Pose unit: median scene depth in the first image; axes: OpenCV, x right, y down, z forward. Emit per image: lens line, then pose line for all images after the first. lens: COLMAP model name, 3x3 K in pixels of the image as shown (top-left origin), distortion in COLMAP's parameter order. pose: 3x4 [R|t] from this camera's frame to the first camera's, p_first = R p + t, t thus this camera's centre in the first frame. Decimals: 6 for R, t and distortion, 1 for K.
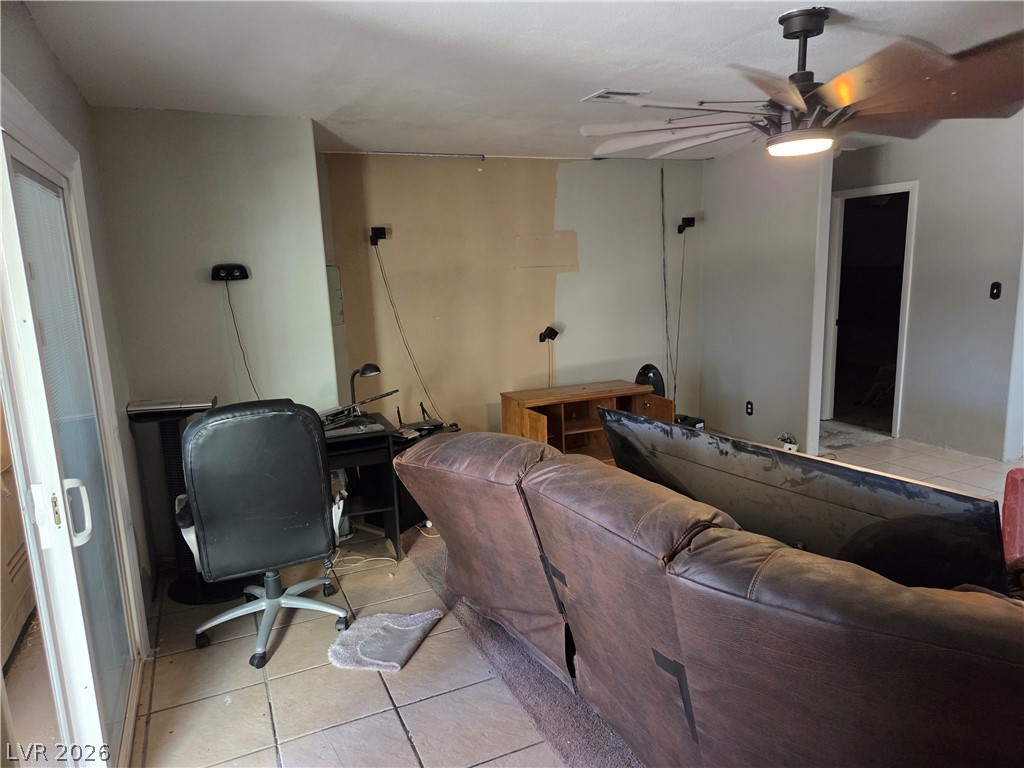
lens RADIAL K [[695.9, 0, 513.6], [0, 695.9, 393.0], [0, 0, 1]] dist [0.078931, -0.059132]
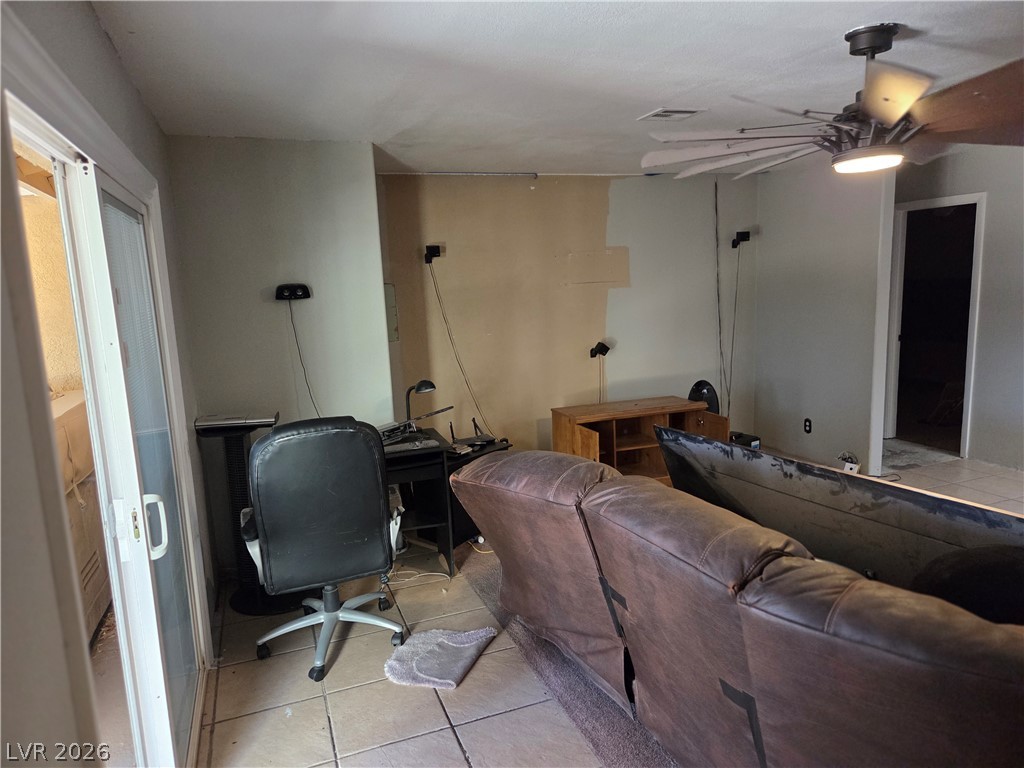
lens RADIAL K [[695.9, 0, 513.4], [0, 695.9, 389.6], [0, 0, 1]] dist [0.078931, -0.059132]
pose [[0.997985, 0.004577, -0.063291, -0.015281], [-0.005986, 0.999738, -0.022099, -0.007598], [0.063173, 0.022433, 0.997750, -0.002595]]
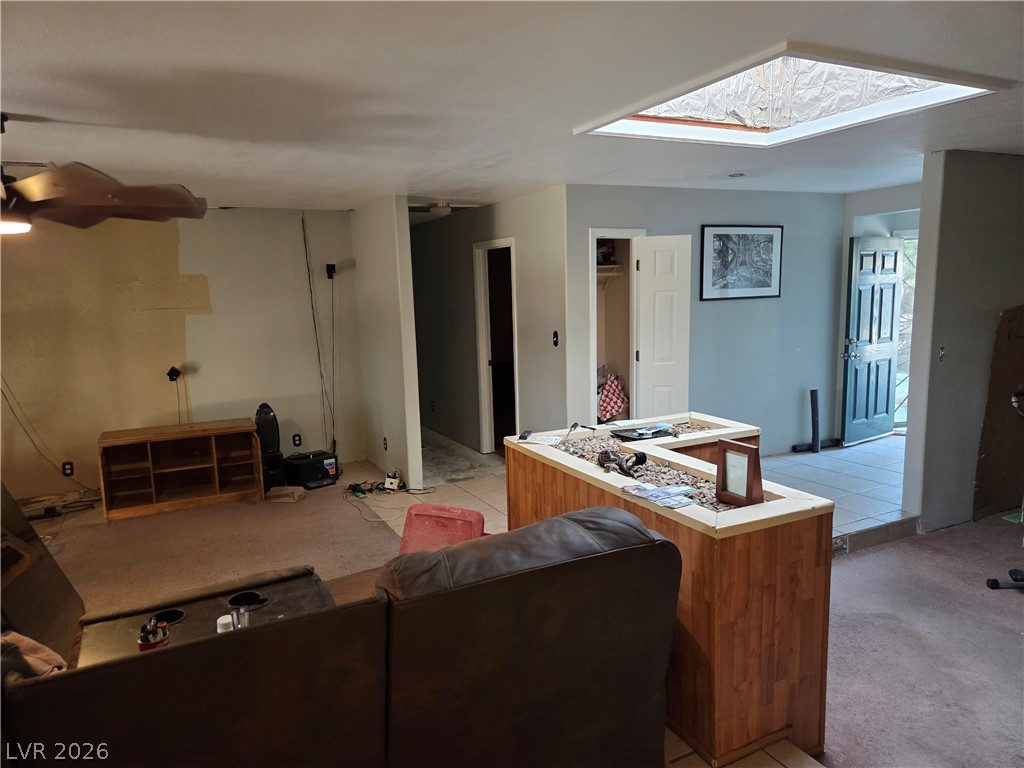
lens RADIAL K [[695.9, 0, 520.2], [0, 695.9, 389.5], [0, 0, 1]] dist [0.078931, -0.059132]
pose [[0.998674, 0.000047, 0.051483, 0.806048], [0.001634, 0.999467, -0.032602, -0.042206], [-0.051457, 0.032643, 0.998142, -0.111928]]
